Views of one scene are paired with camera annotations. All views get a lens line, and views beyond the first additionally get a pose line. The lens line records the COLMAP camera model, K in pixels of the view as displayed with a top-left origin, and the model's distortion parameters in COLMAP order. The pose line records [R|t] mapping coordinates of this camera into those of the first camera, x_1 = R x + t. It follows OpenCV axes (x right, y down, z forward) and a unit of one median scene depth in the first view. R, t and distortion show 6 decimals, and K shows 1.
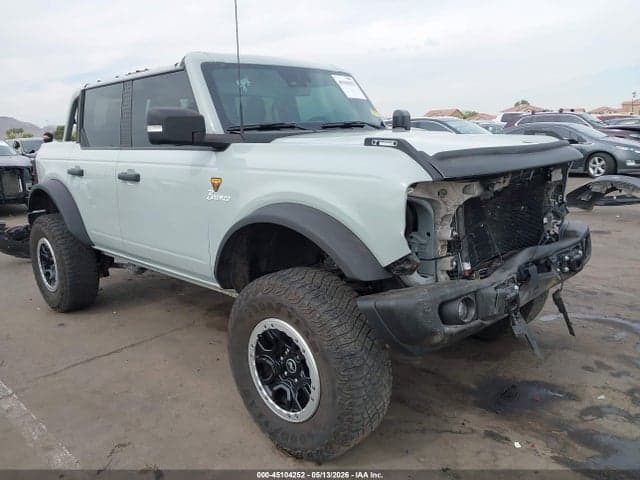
lens RADIAL K [[504.2, 0, 317.6], [0, 504.2, 264.5], [0, 0, 1]] dist [0.002618, -0.006428]
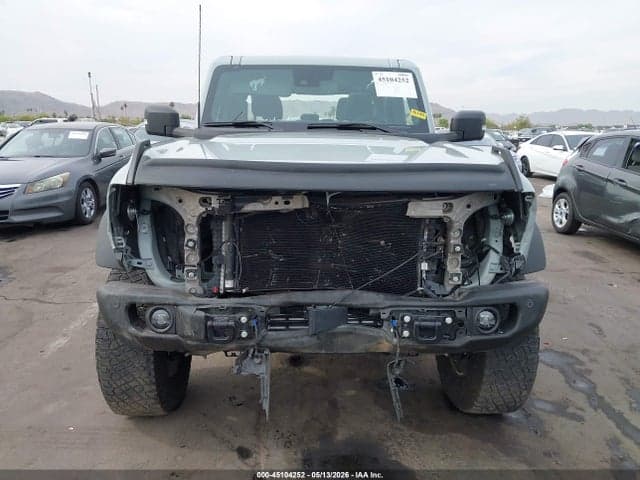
lens RADIAL K [[504.2, 0, 317.6], [0, 504.2, 264.5], [0, 0, 1]] dist [0.002618, -0.006428]
pose [[0.717919, 0.230086, -0.657003, 0.880150], [-0.215926, 0.970850, 0.104050, -0.142223], [0.661792, 0.067164, 0.746673, 0.353142]]
